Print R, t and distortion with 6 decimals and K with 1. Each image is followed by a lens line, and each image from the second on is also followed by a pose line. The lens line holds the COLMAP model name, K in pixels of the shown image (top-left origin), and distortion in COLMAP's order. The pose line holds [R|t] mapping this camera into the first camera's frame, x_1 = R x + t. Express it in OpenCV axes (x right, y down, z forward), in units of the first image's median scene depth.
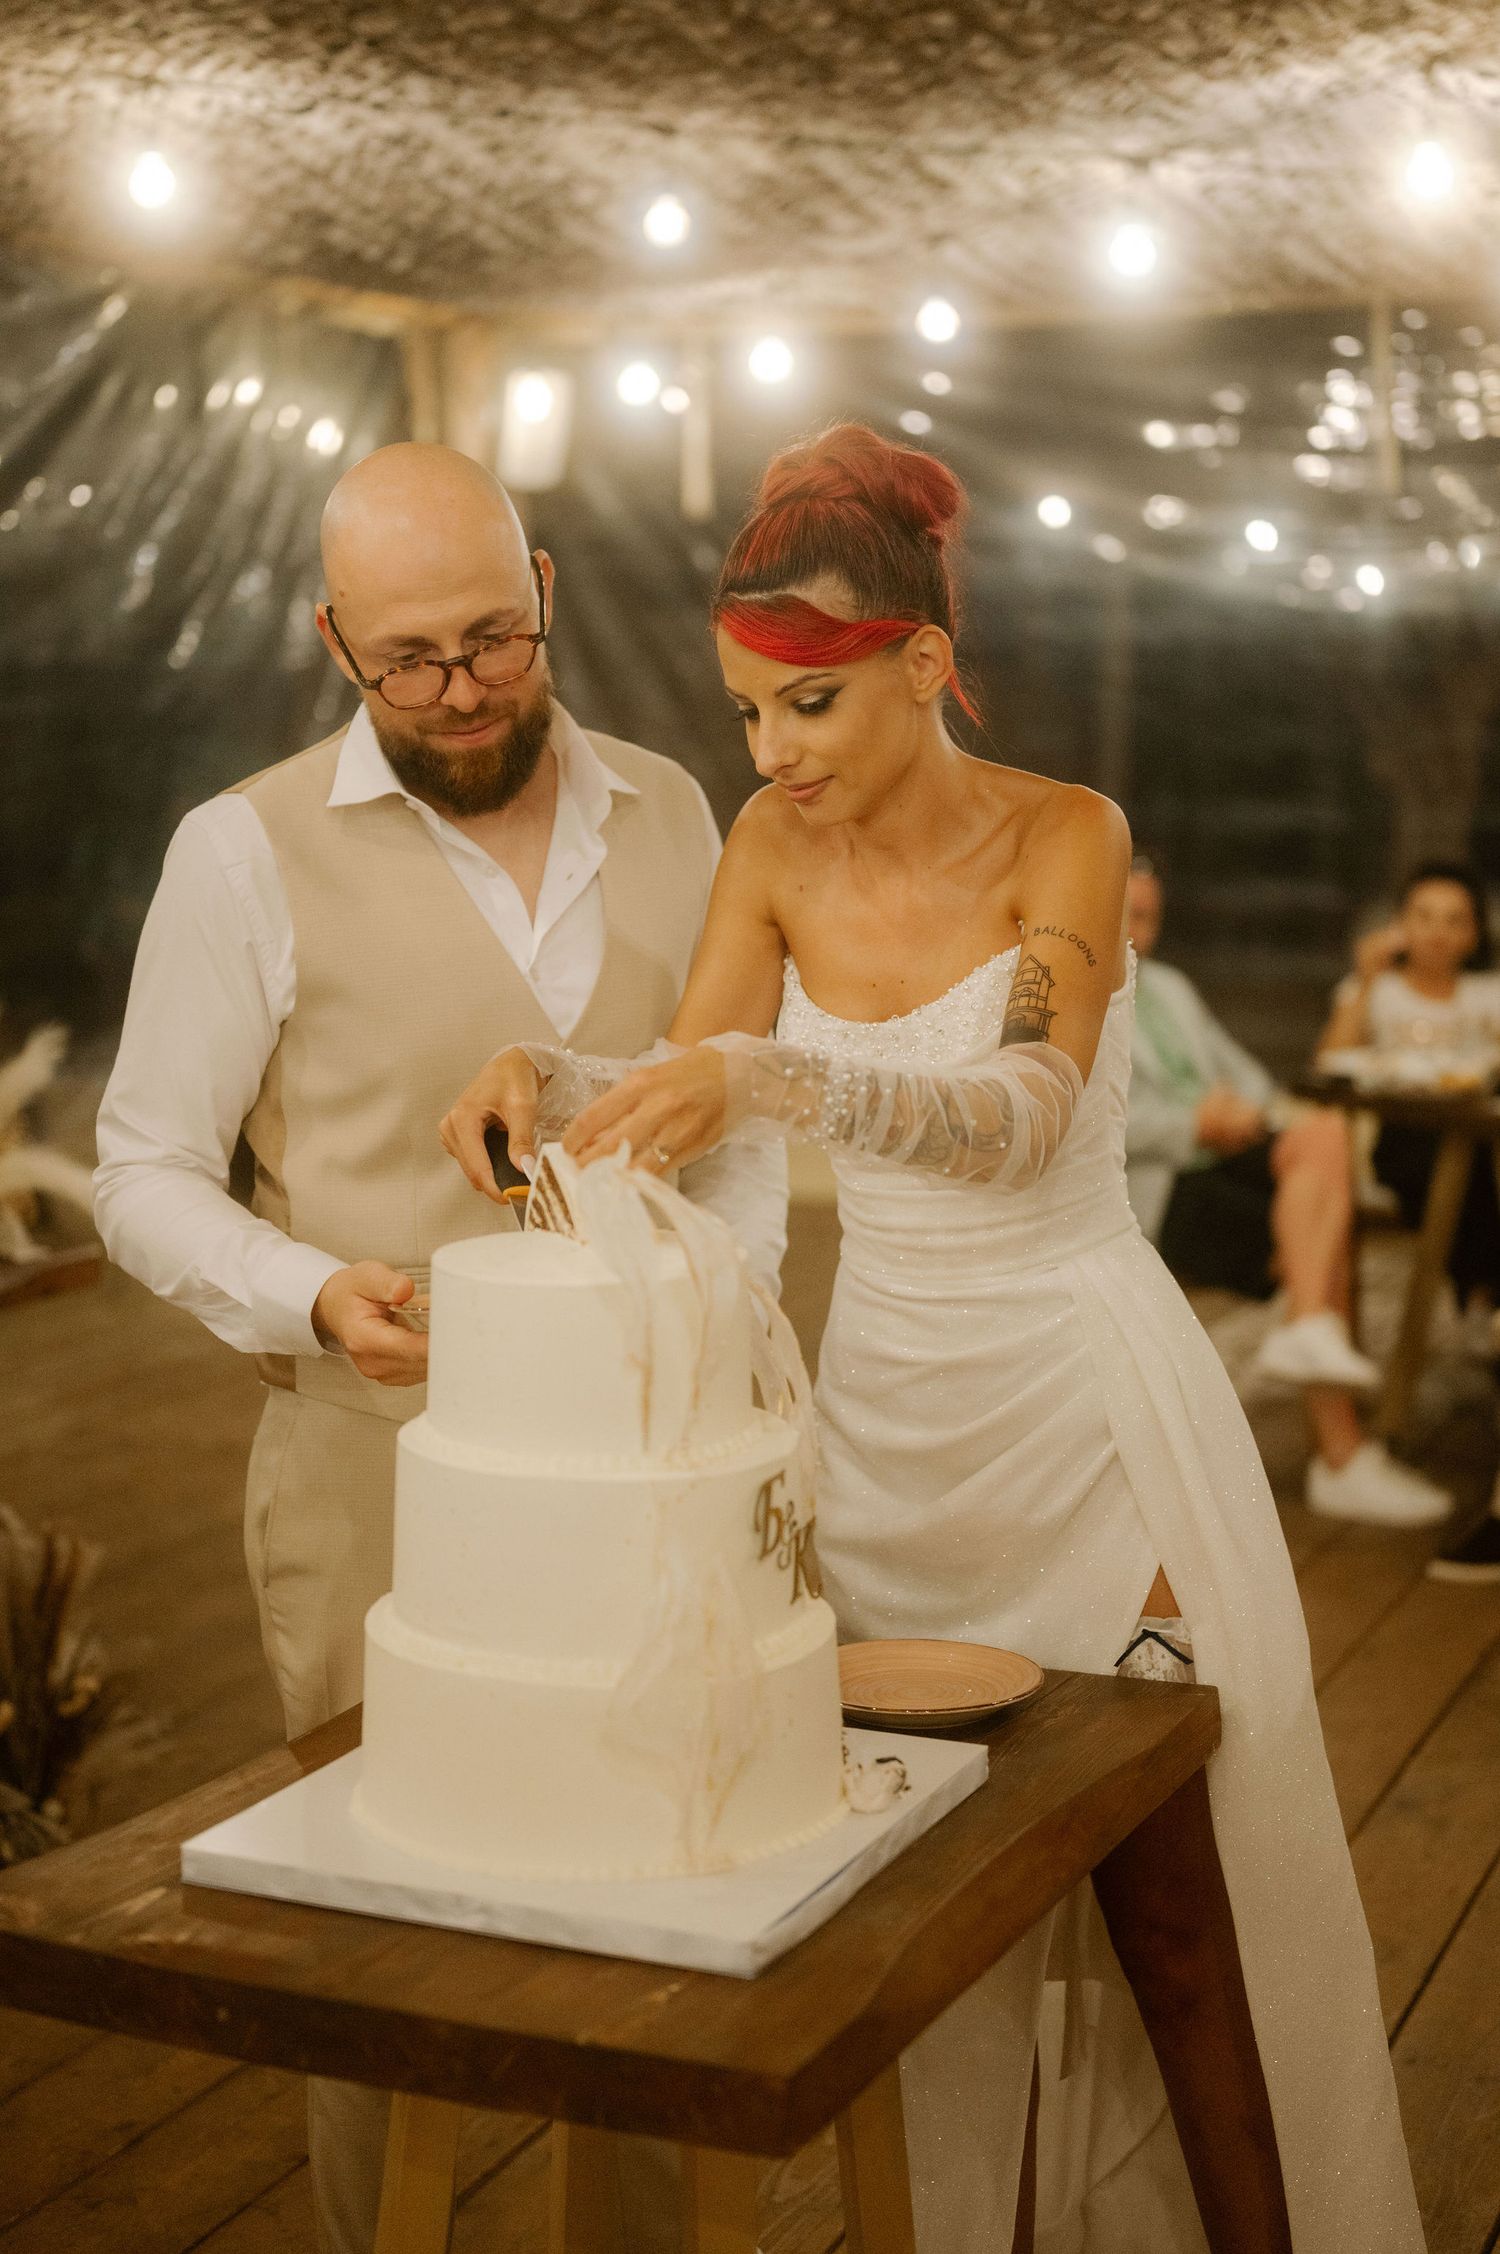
lens RADIAL K [[3216.1, 0, 750.0], [0, 3216.1, 1127.0], [0, 0, 1]] dist [-0.014577, 0.036801]
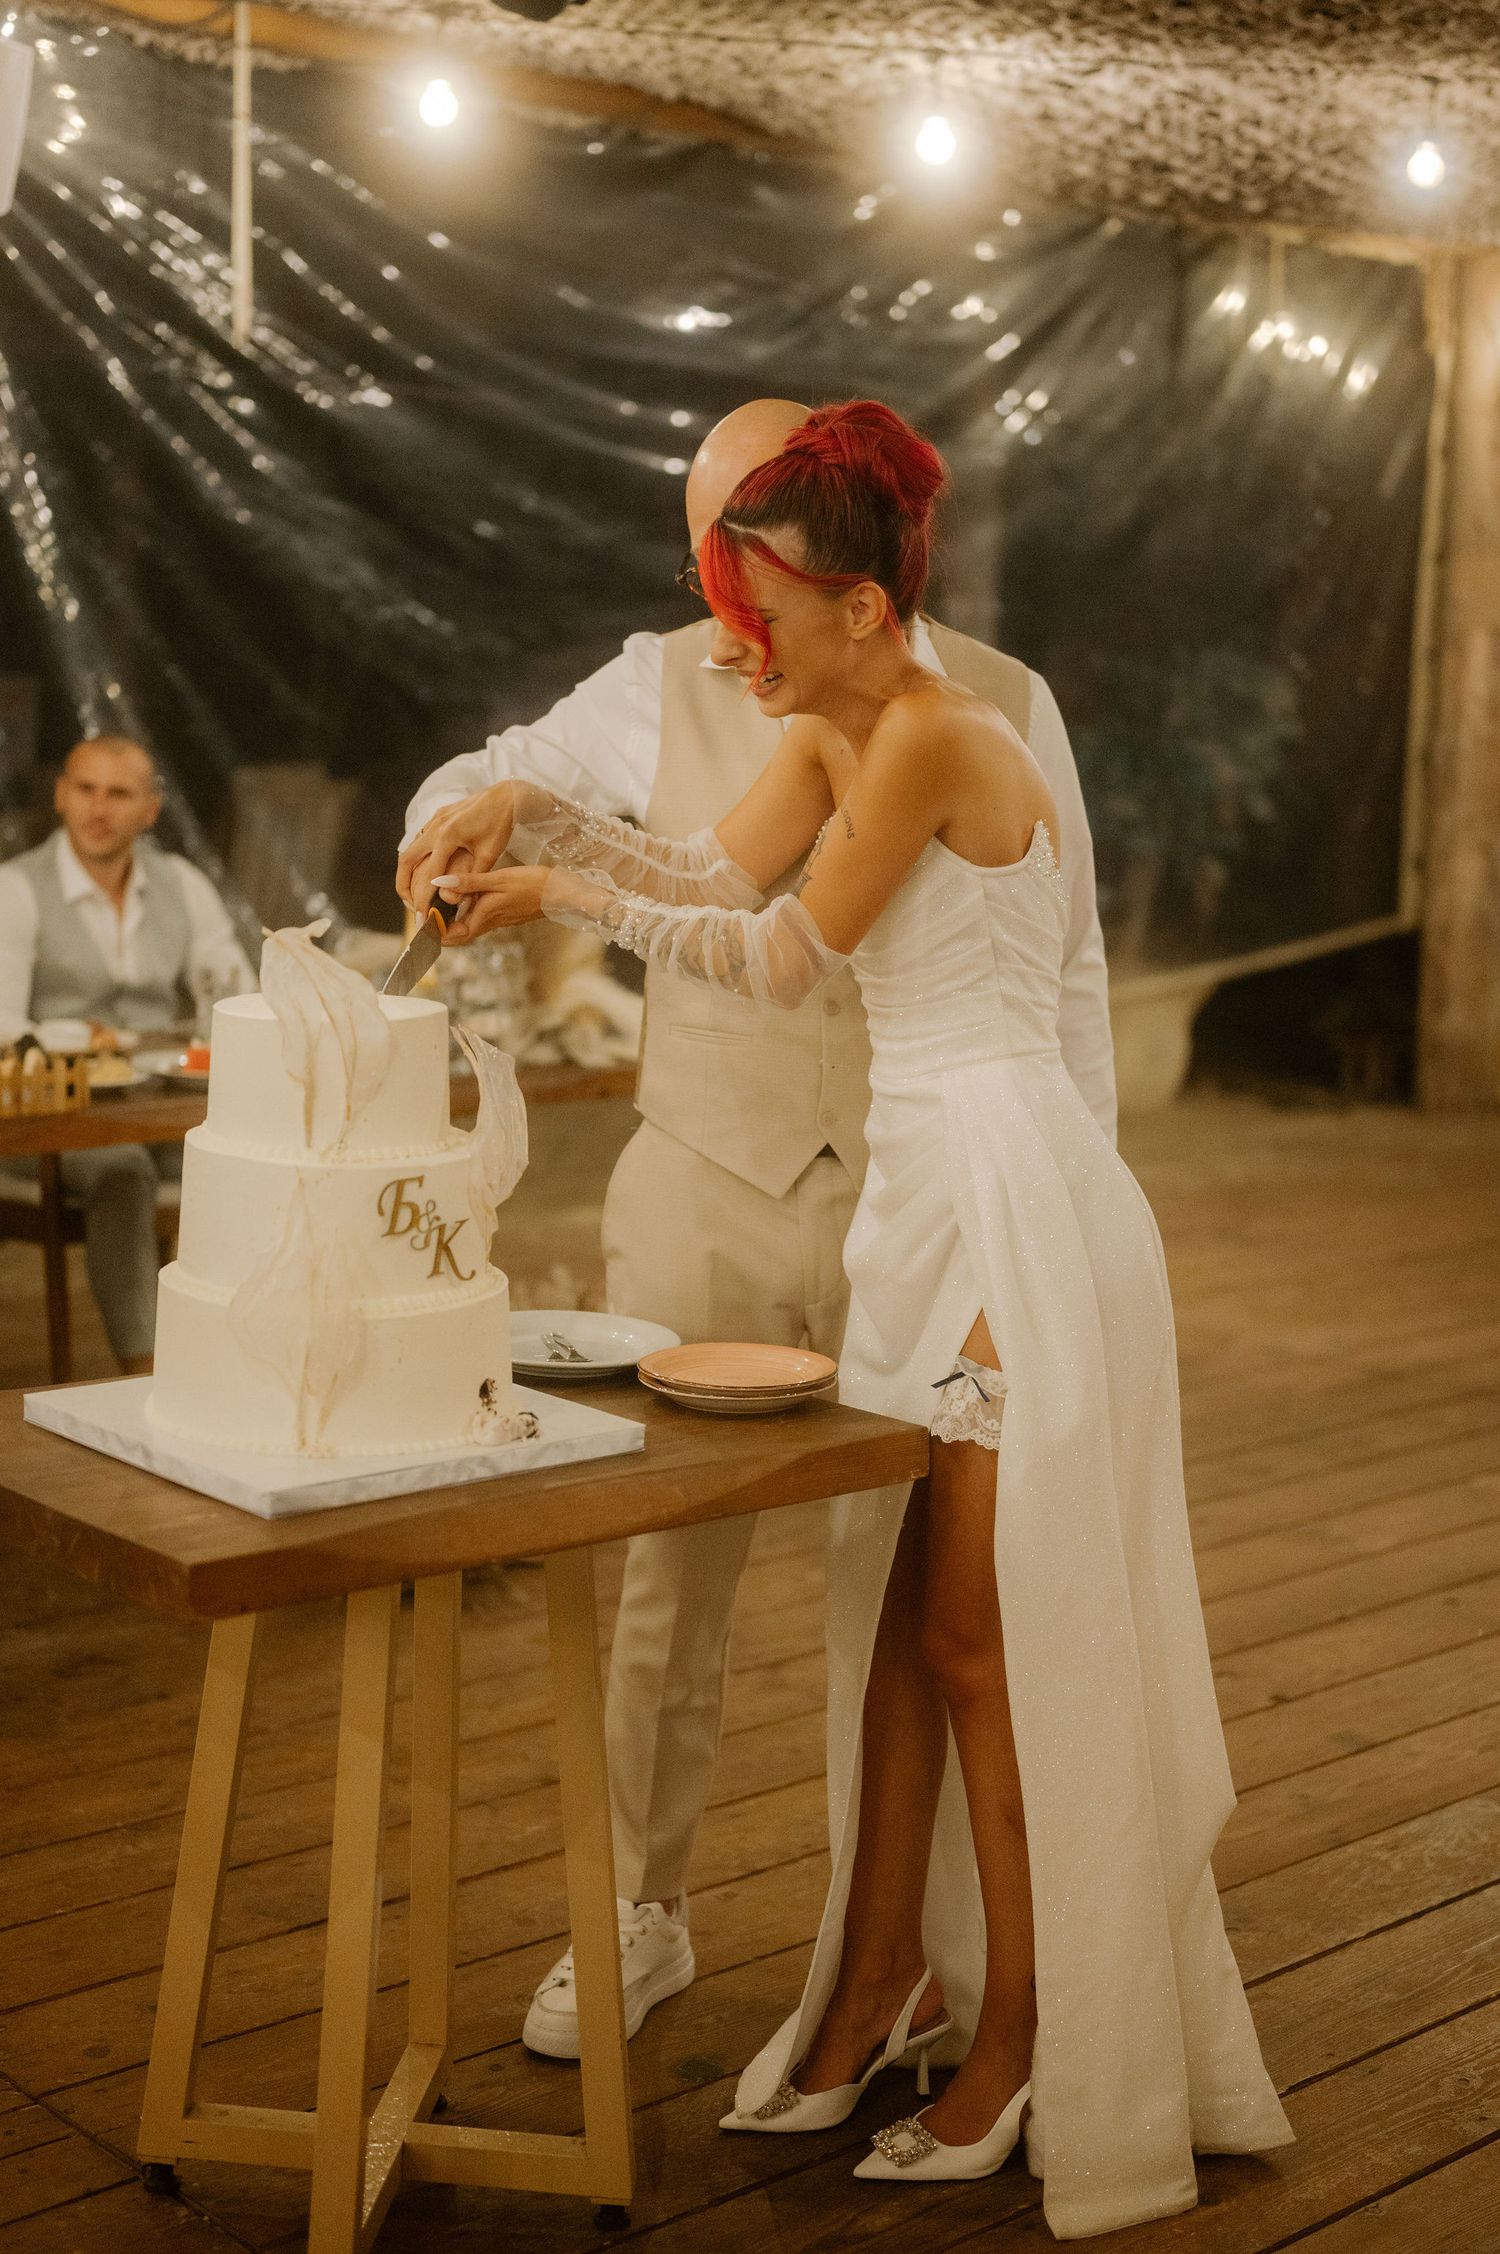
lens RADIAL K [[3212.0, 0, 760.3], [0, 3212.0, 1142.0], [0, 0, 1]] dist [-0.000780, -0.029399]
pose [[0.917140, 0.097540, -0.386446, 0.229609], [-0.086036, 0.995183, 0.047002, 0.006263], [0.389169, -0.009859, 0.921114, -0.062156]]
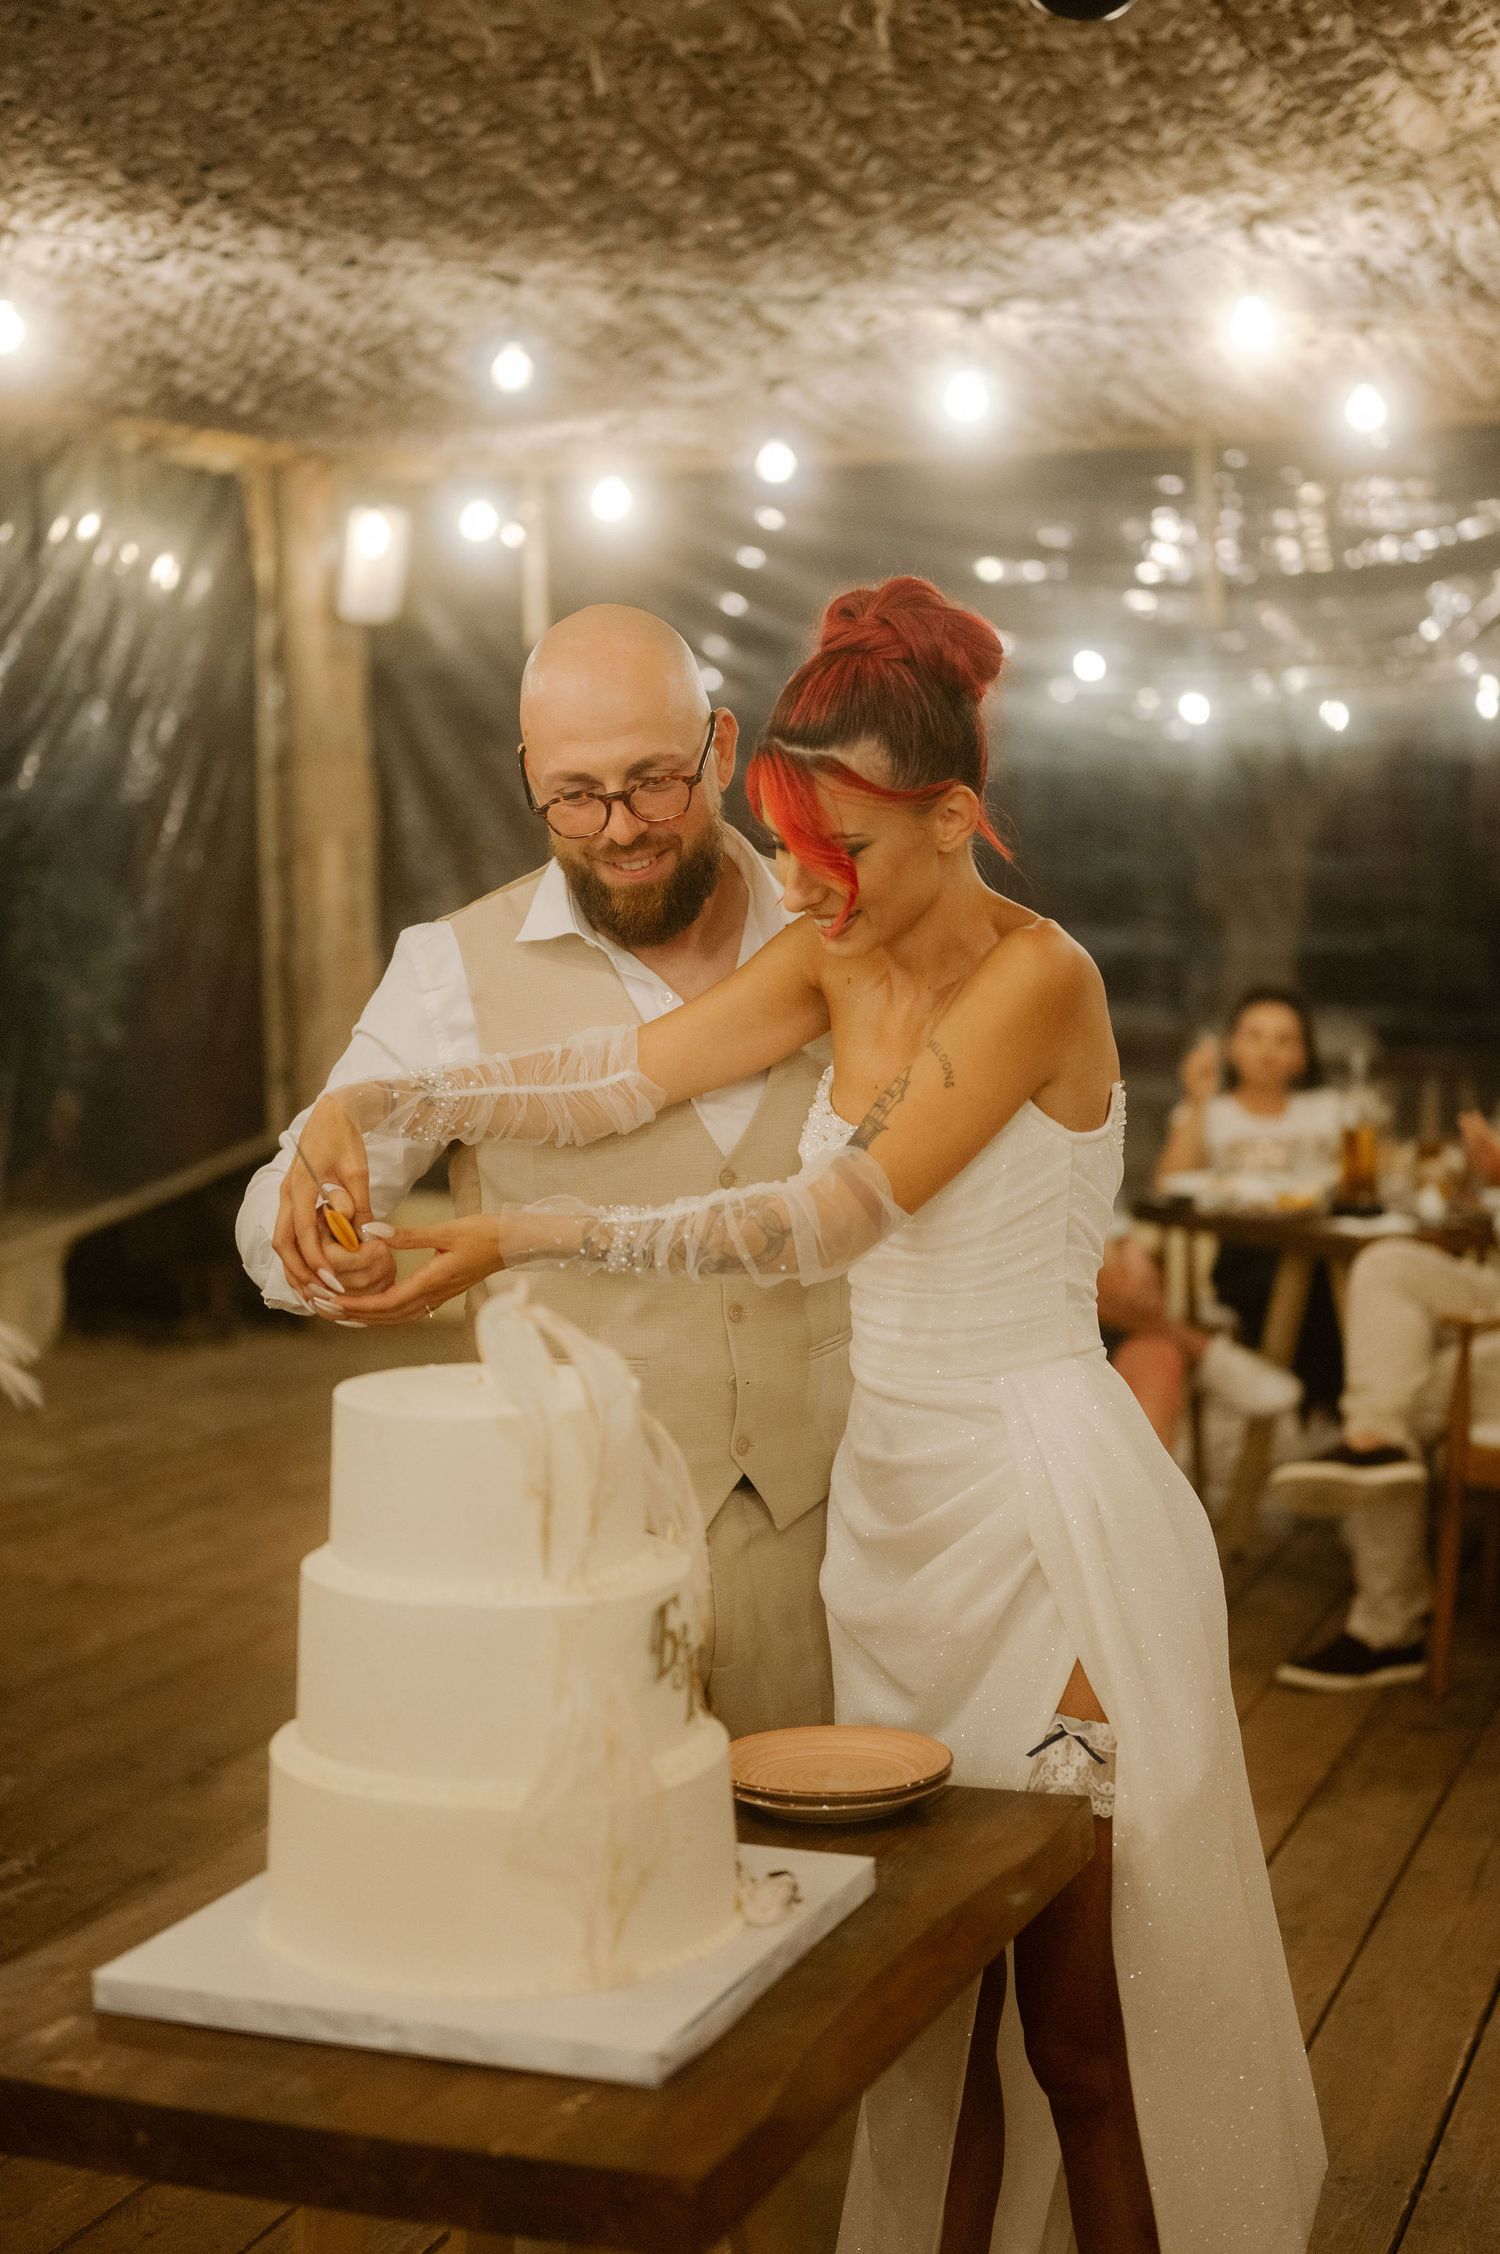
lens RADIAL K [[3220.1, 0, 777.6], [0, 3220.1, 1120.4], [0, 0, 1]] dist [-0.010044, -0.001212]
pose [[0.998124, -0.010490, 0.060319, -0.006471], [0.012918, 0.999115, -0.040020, -0.001365], [-0.059846, 0.040724, 0.997377, -0.015411]]
